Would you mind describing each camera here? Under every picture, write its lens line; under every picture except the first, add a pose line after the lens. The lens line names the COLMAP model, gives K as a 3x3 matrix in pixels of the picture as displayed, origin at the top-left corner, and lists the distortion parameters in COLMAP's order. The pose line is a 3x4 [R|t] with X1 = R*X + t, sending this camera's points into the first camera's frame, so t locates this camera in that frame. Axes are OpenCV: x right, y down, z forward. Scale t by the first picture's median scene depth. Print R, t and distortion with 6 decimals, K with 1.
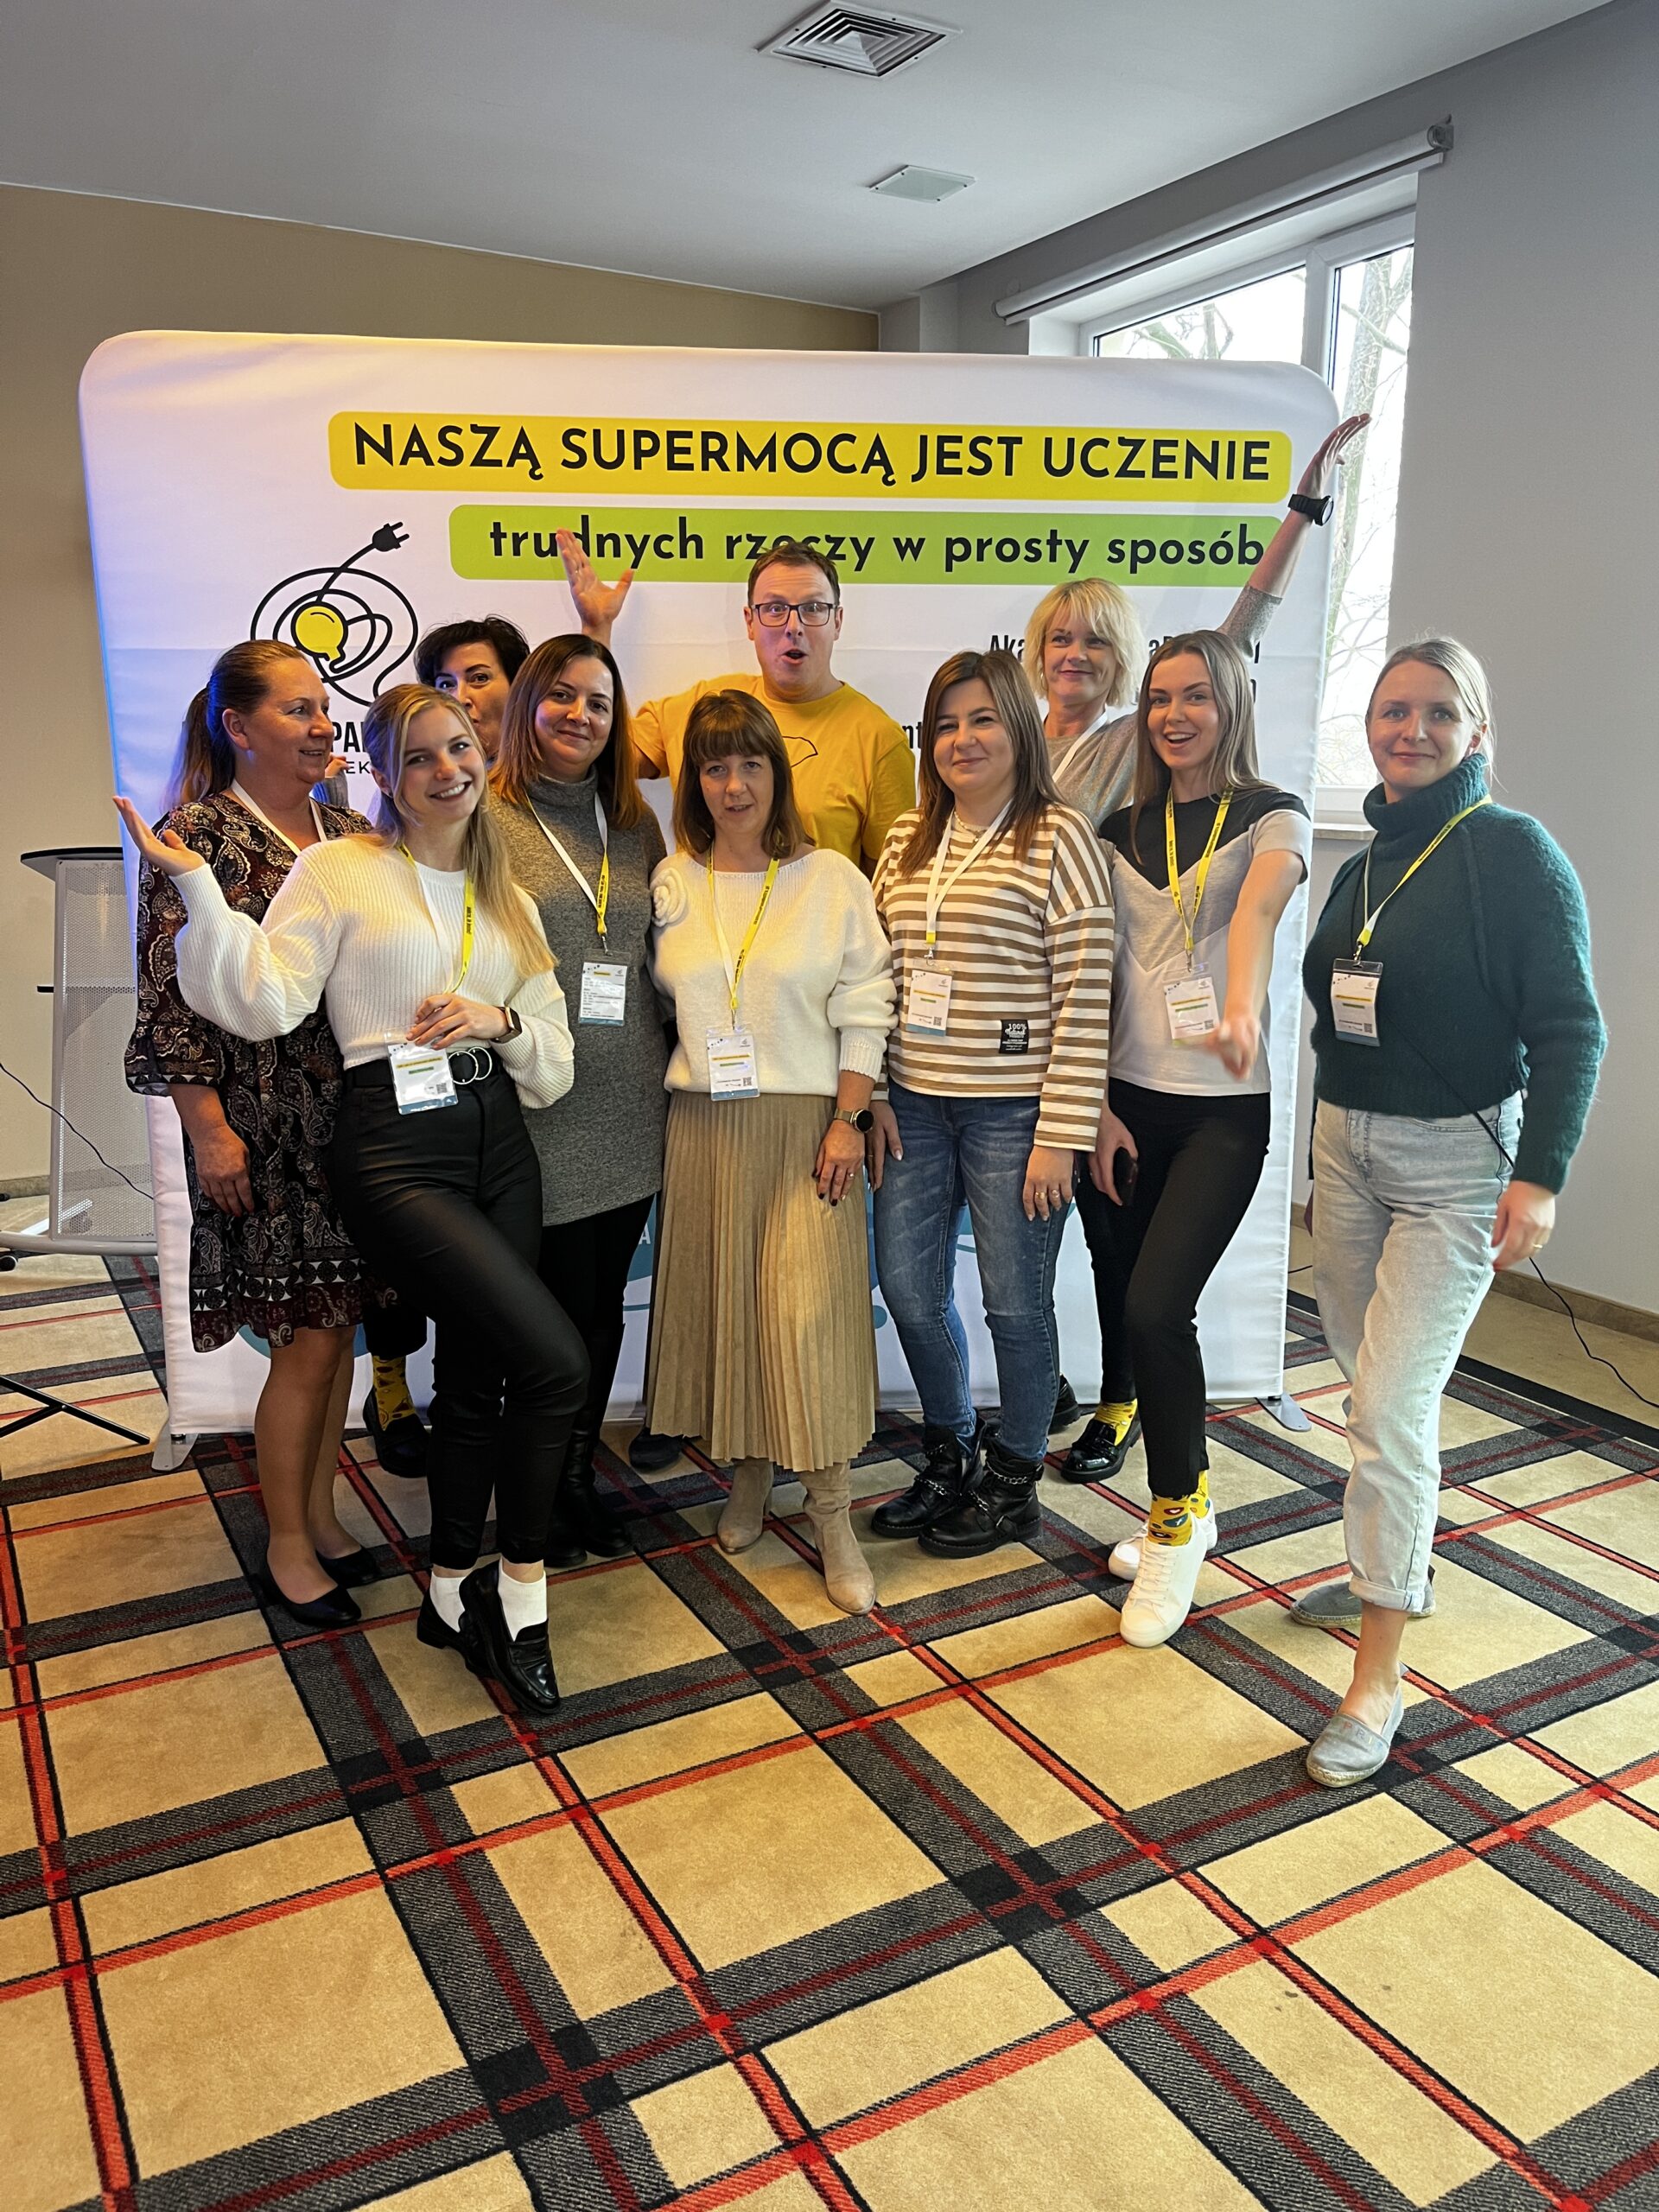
lens RADIAL K [[1660.3, 0, 841.7], [0, 1660.3, 1113.0], [0, 0, 1]] dist [0.055056, -0.076059]
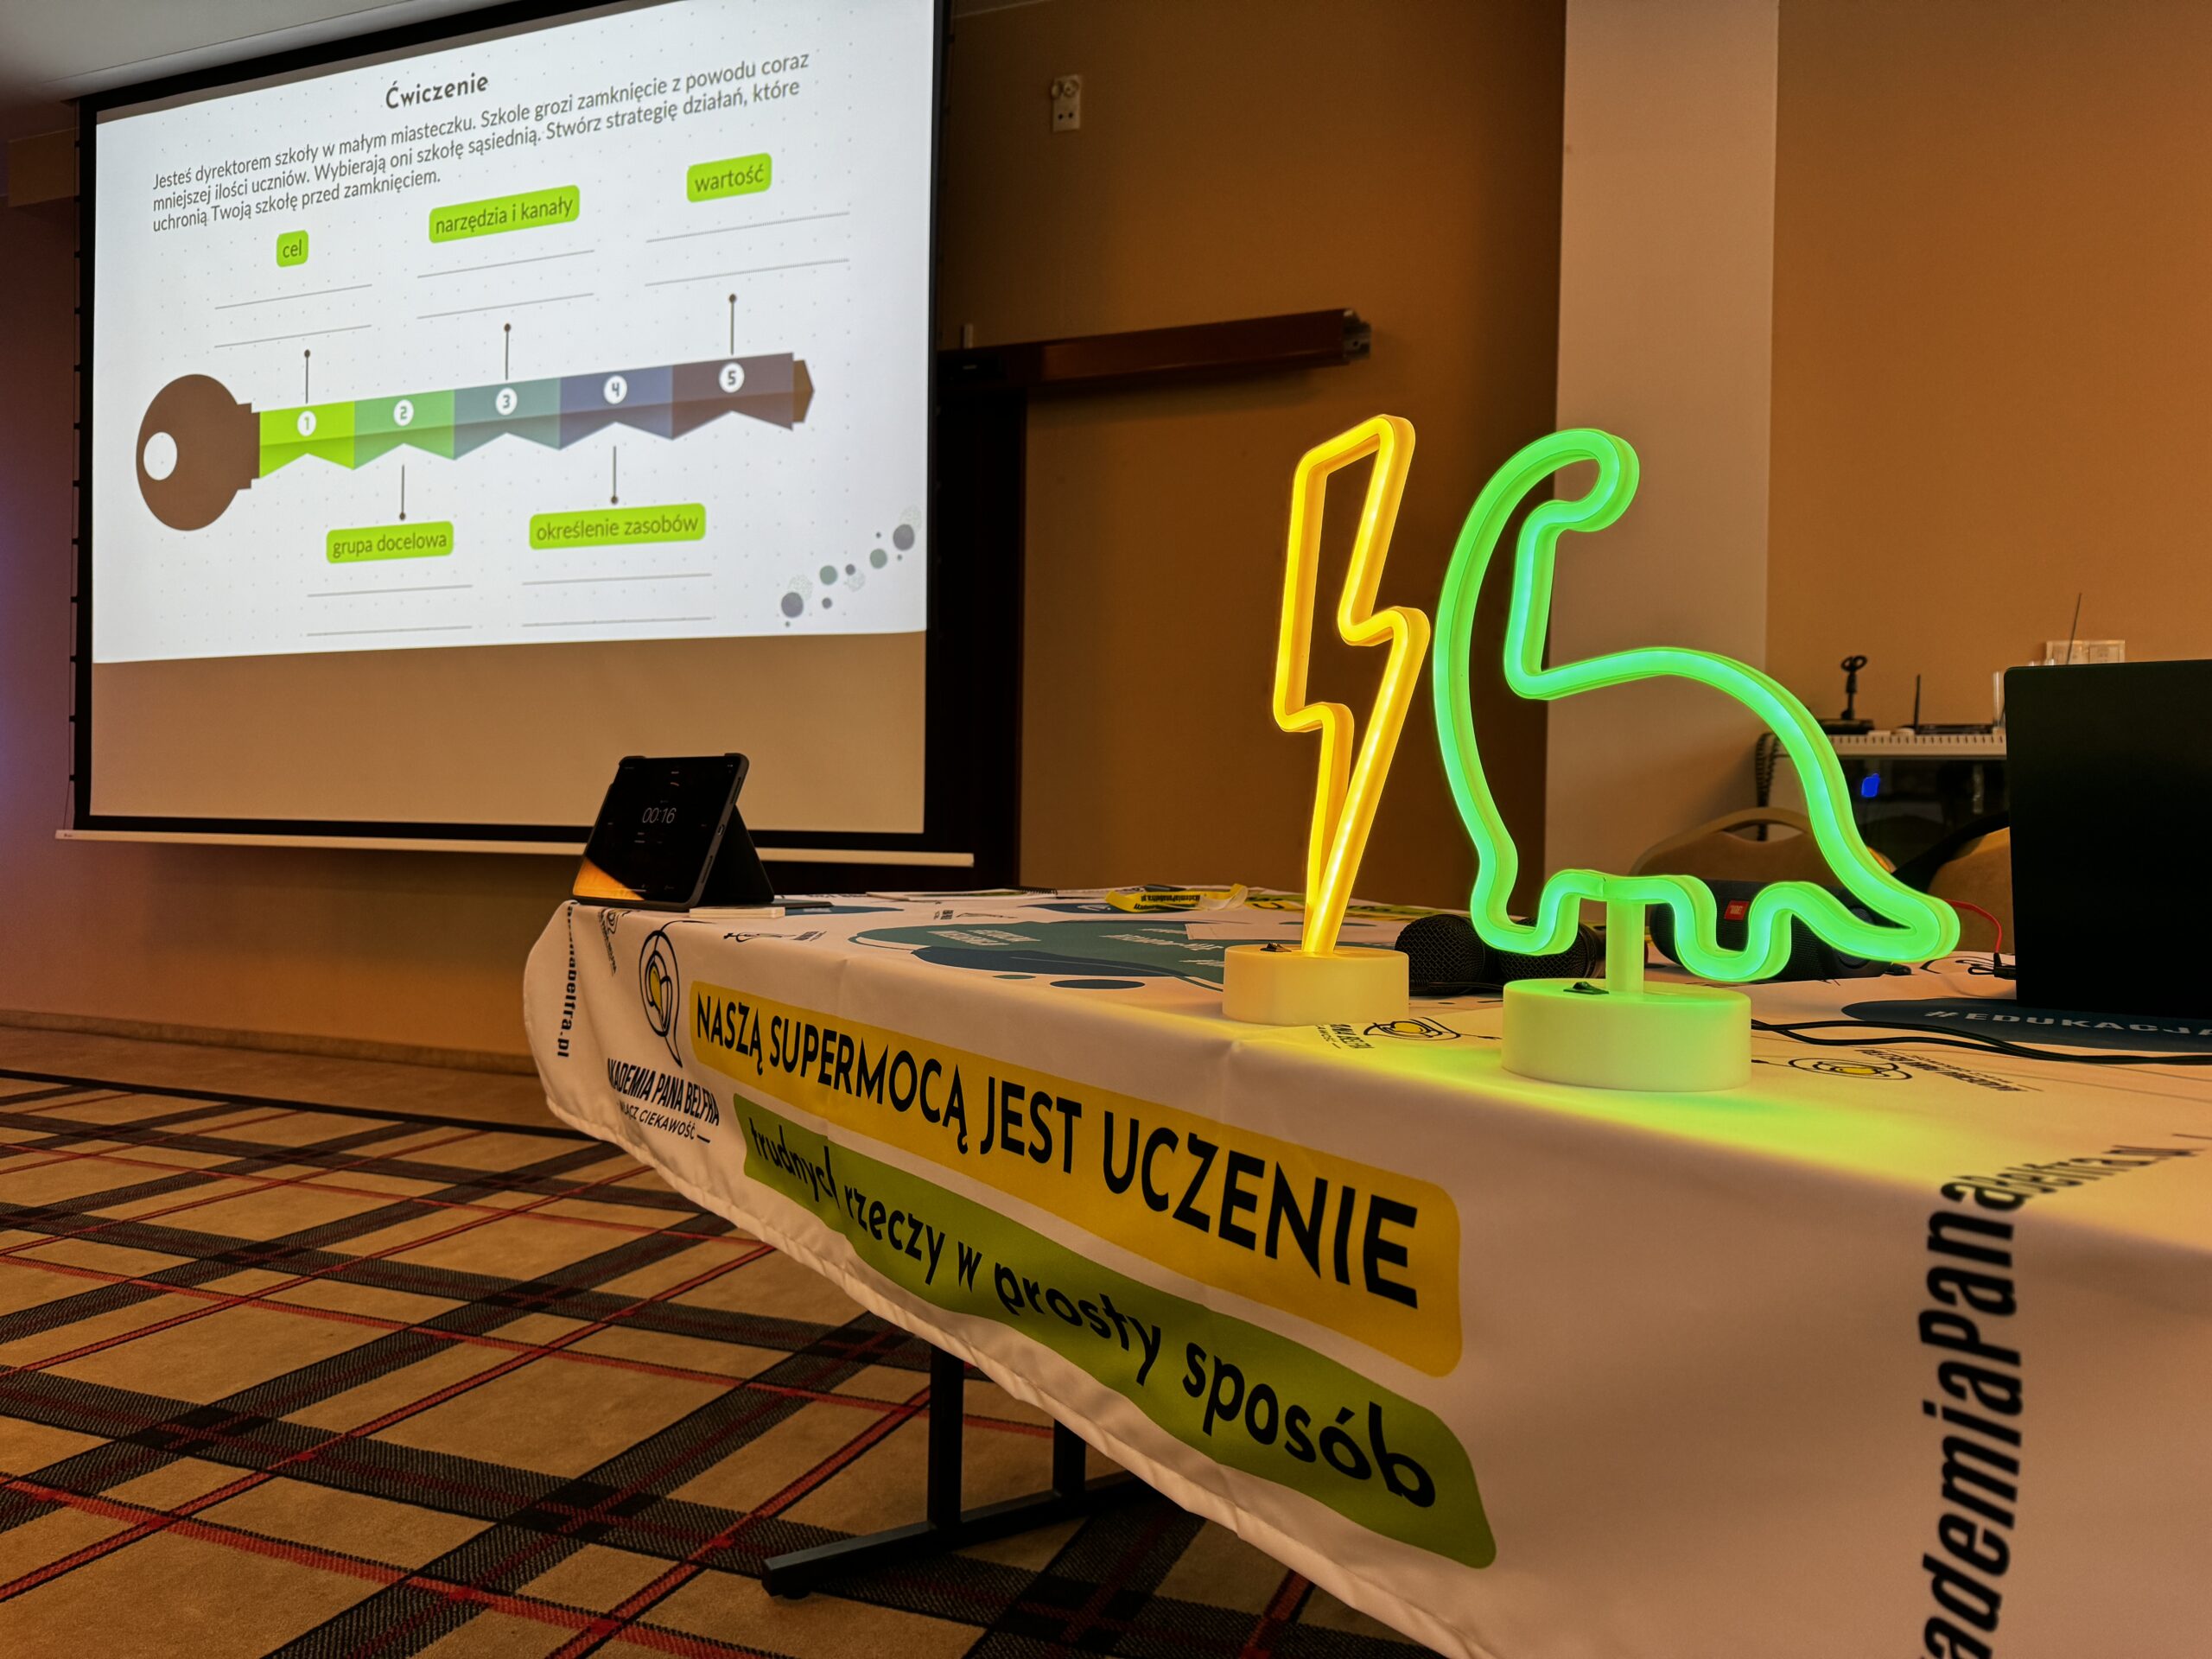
lens RADIAL K [[1652.9, 0, 1106.1], [0, 1652.9, 841.7], [0, 0, 1]] dist [0.050131, -0.021879]
pose [[0.437669, 0.008989, -0.899091, 0.570315], [-0.212118, 0.972758, -0.093532, -0.442770], [0.873757, 0.231649, 0.427653, 0.784768]]
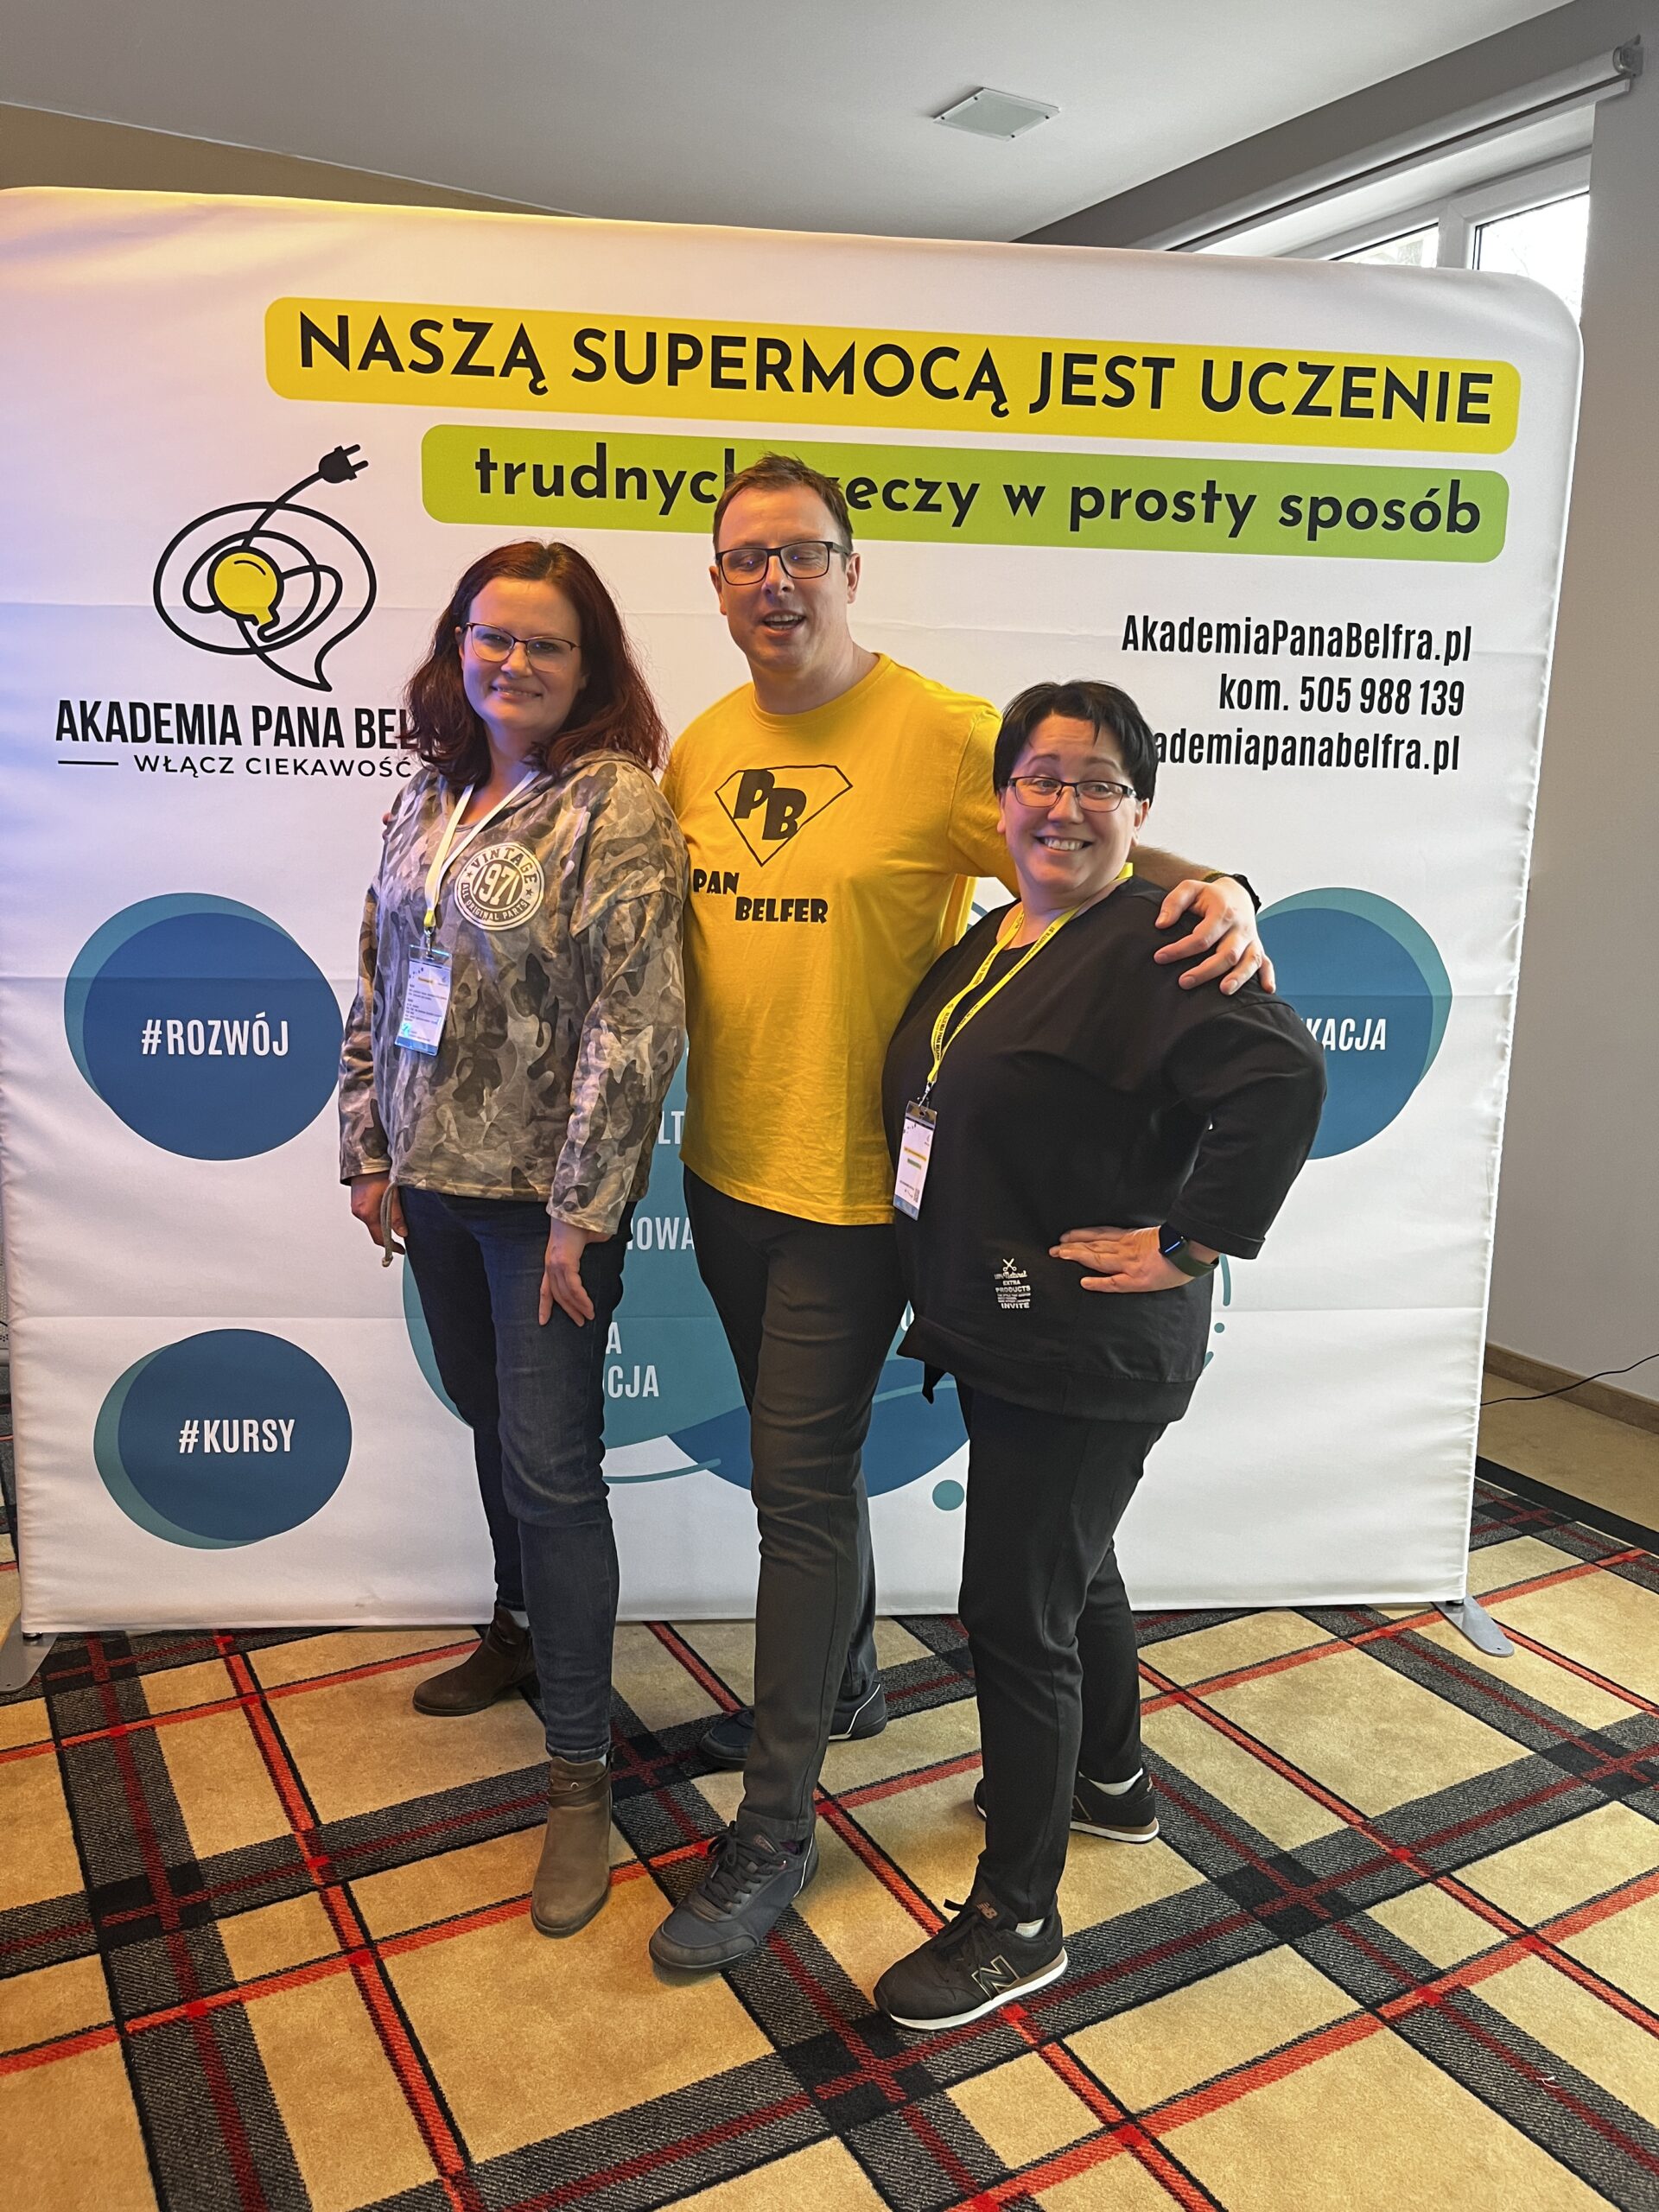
lens RADIAL K [[1660.3, 0, 832.5], [0, 1660.3, 1088.5], [0, 0, 1]] dist [0.055056, -0.076059]
pose [[0.999729, 0.021006, 0.010067, -0.050196], [-0.020616, 0.999087, -0.037419, -0.038674], [-0.010844, 0.037201, 0.999249, 0.251000]]
